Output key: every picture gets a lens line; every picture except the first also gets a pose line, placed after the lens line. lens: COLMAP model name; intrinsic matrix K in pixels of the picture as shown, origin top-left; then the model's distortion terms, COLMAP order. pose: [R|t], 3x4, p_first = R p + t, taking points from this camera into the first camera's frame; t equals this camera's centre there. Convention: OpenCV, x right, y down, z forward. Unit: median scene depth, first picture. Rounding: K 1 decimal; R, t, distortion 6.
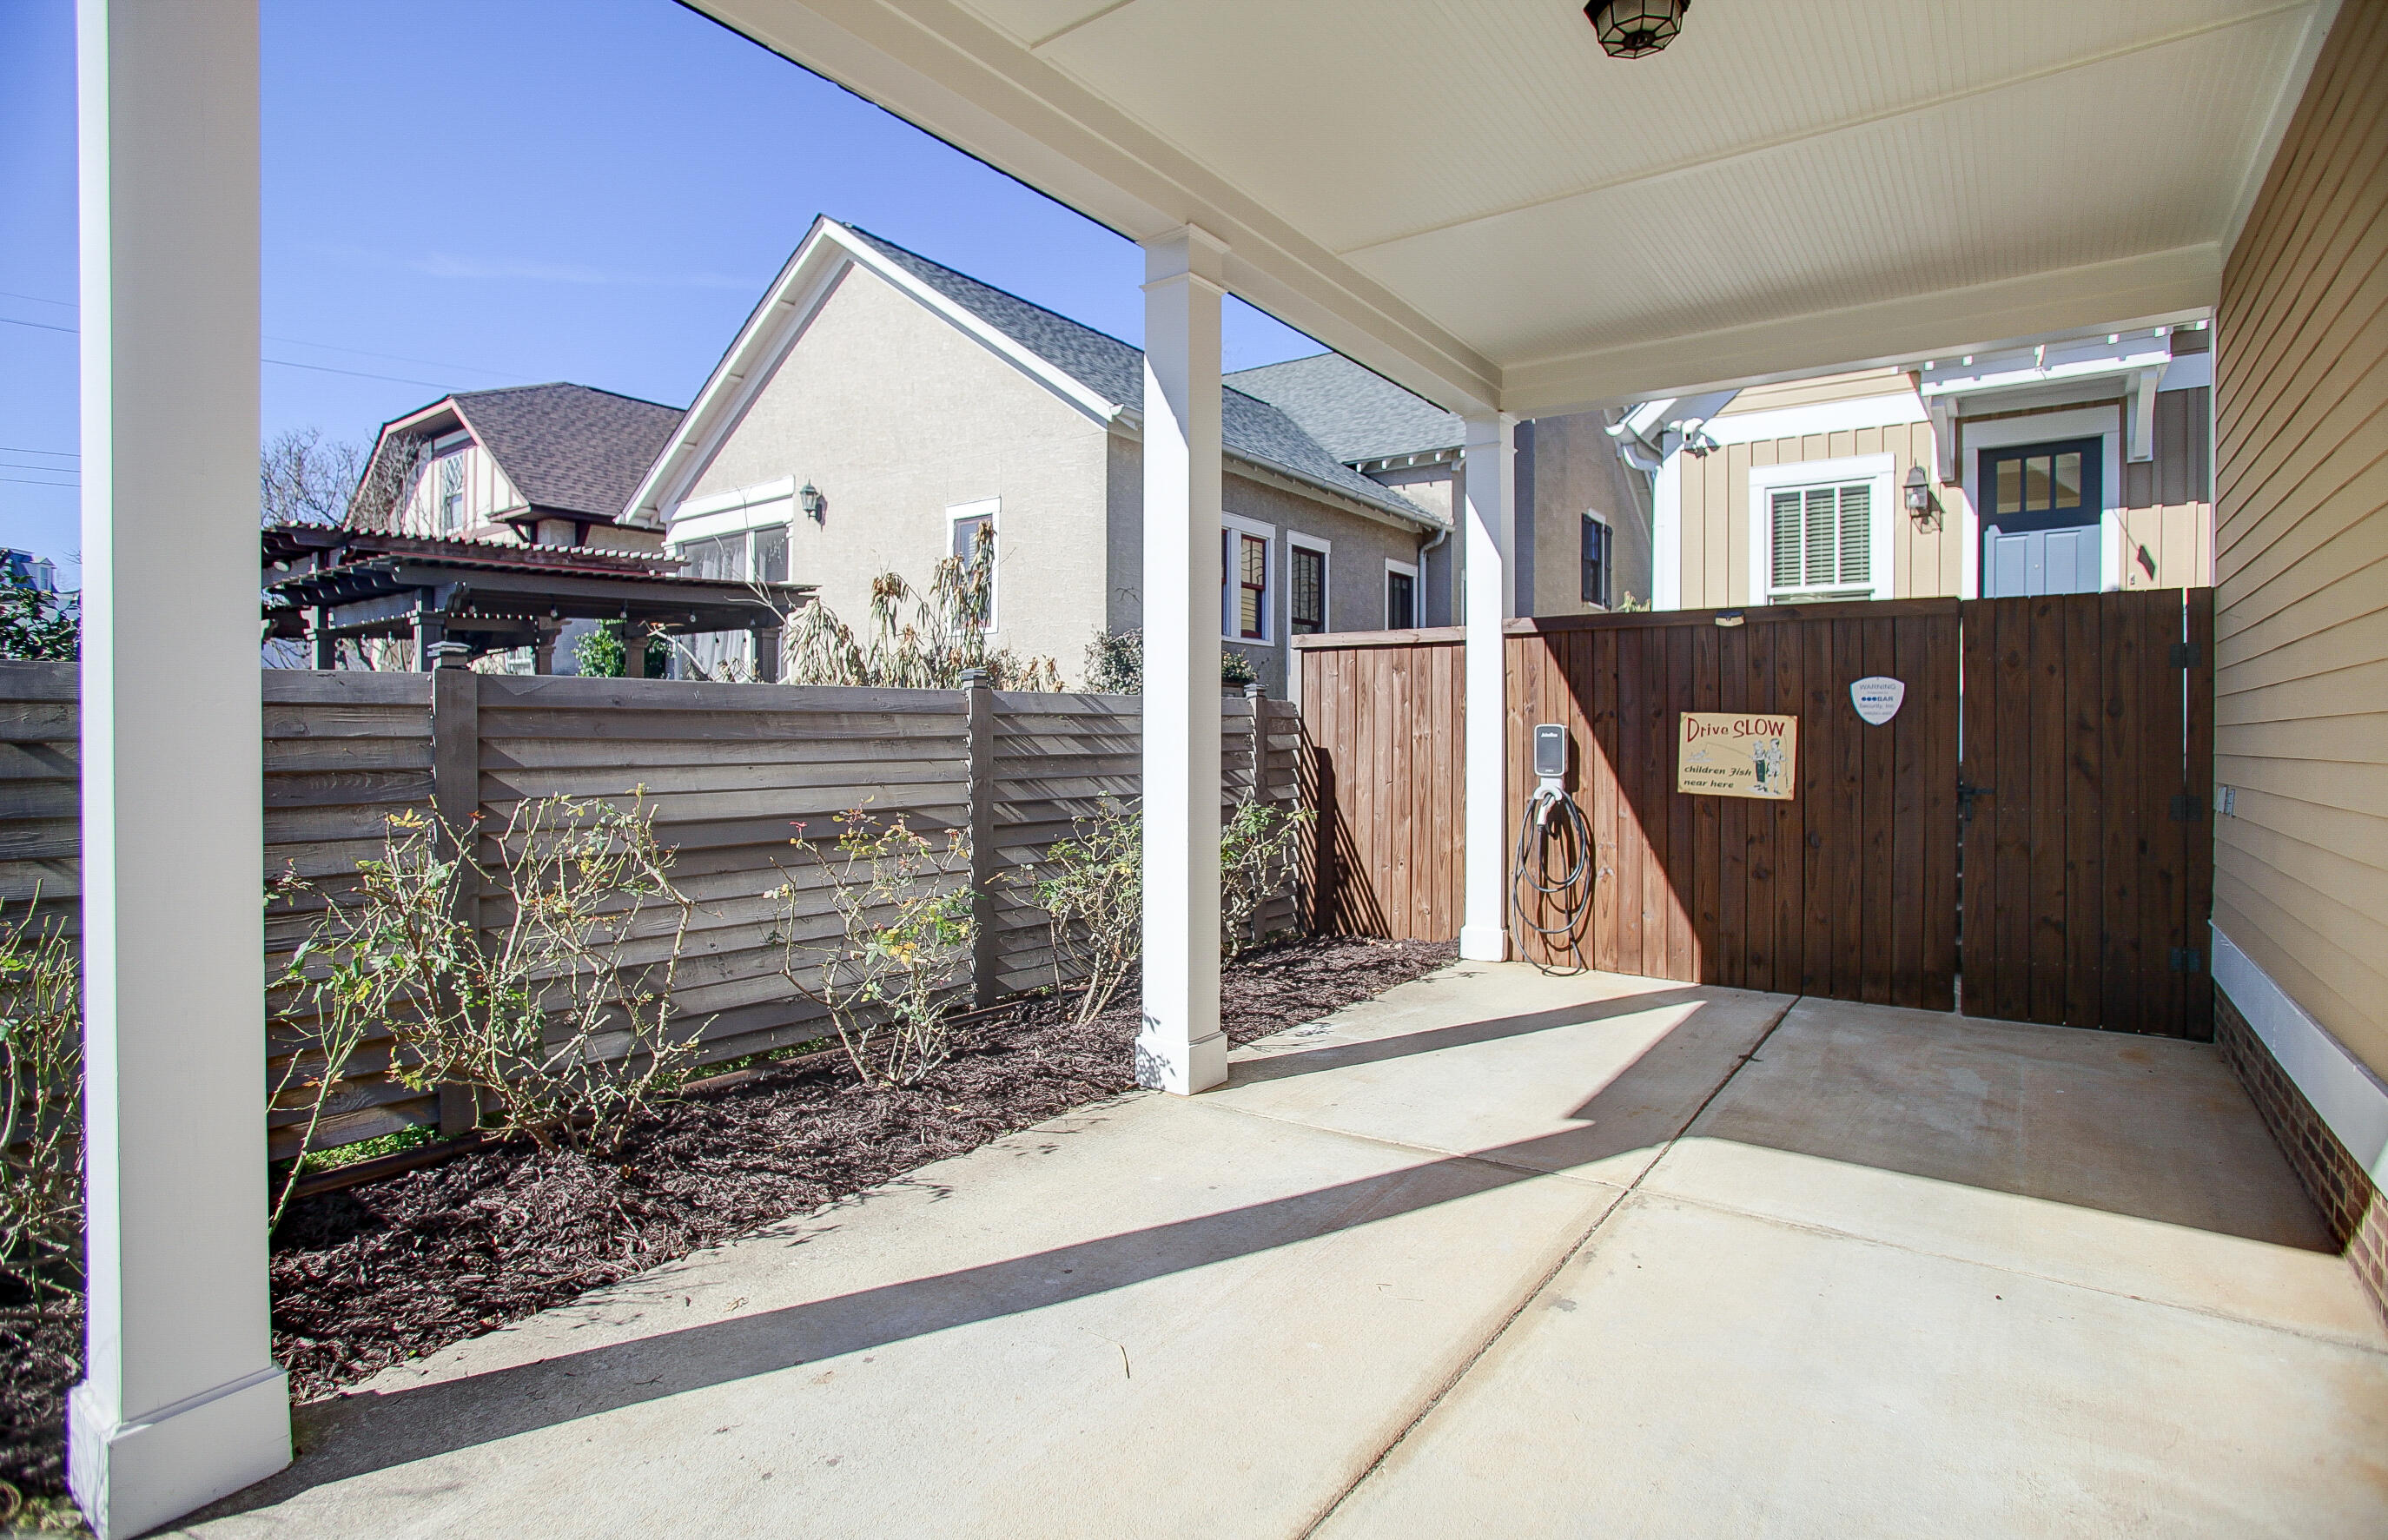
lens RADIAL K [[1193.9, 0, 1194.0], [0, 1193.9, 770.0], [0, 0, 1]] dist [-0.023029, 0.001091]
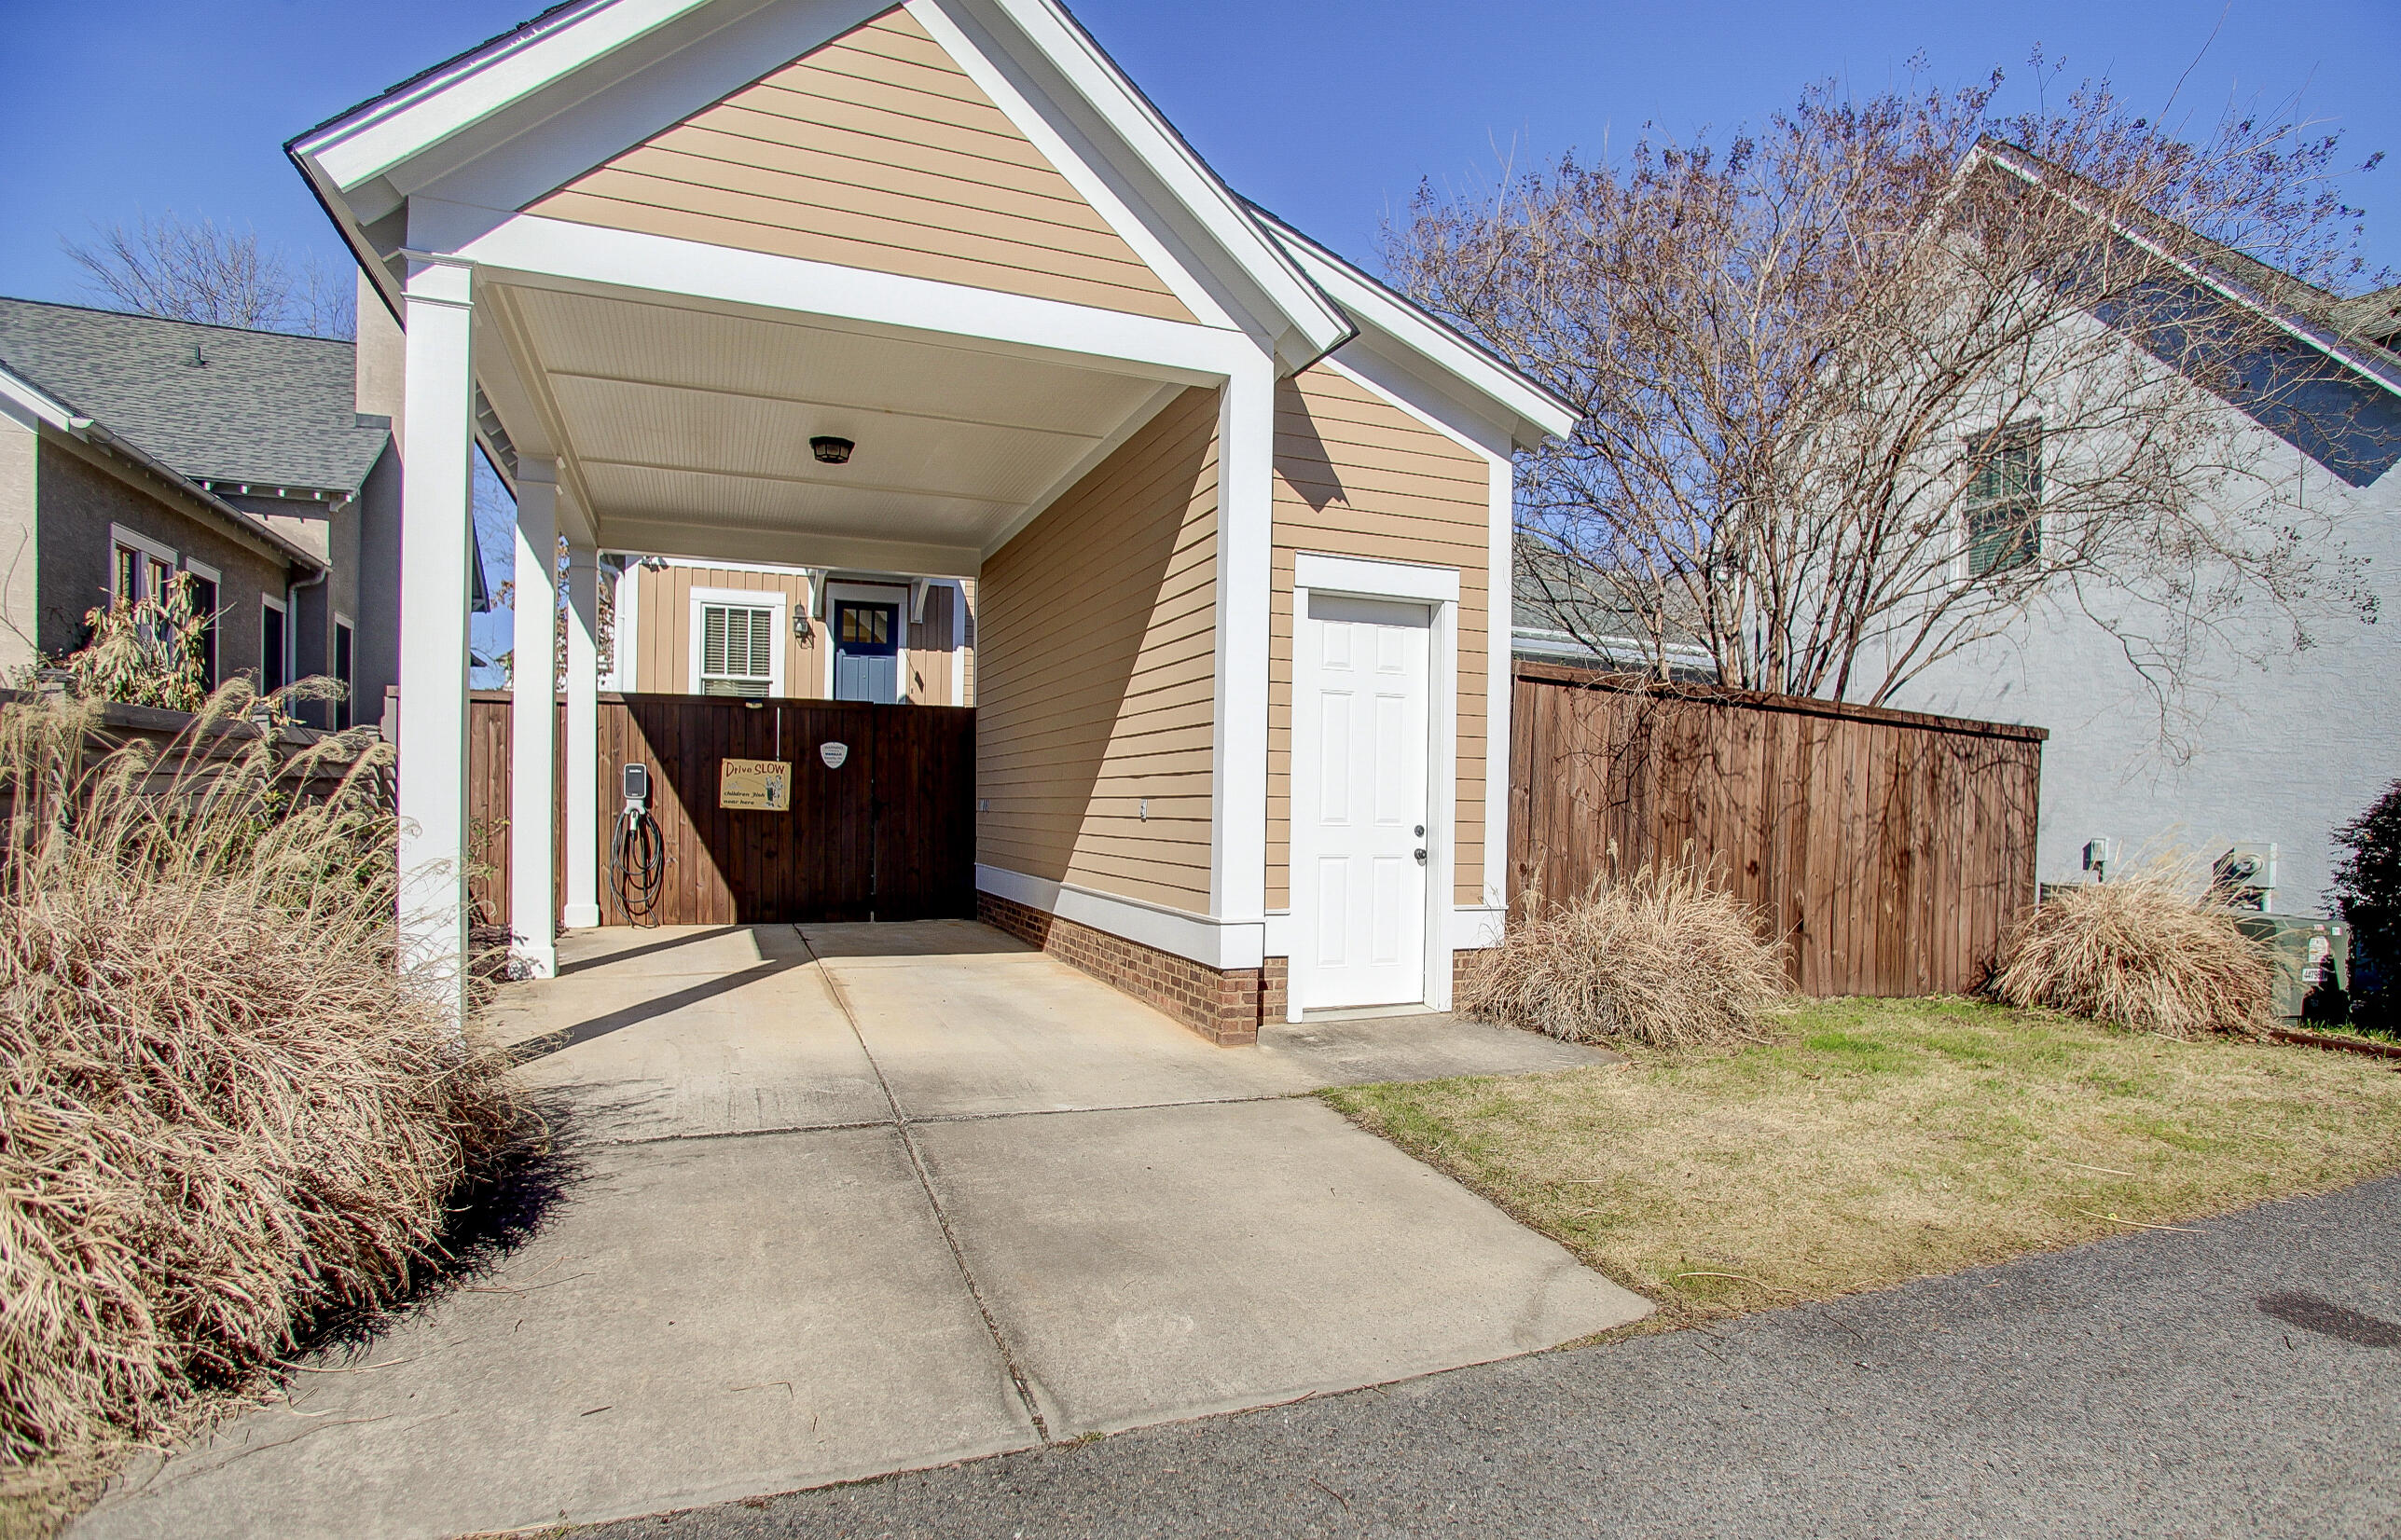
lens RADIAL K [[1200.4, 0, 1200.5], [0, 1200.4, 770.0], [0, 0, 1]] dist [-0.023029, 0.001091]
pose [[0.559683, 0.022054, 0.828413, -0.539925], [0.014707, 0.999224, -0.036538, 0.034313], [-0.828576, 0.032633, 0.558925, -0.423044]]
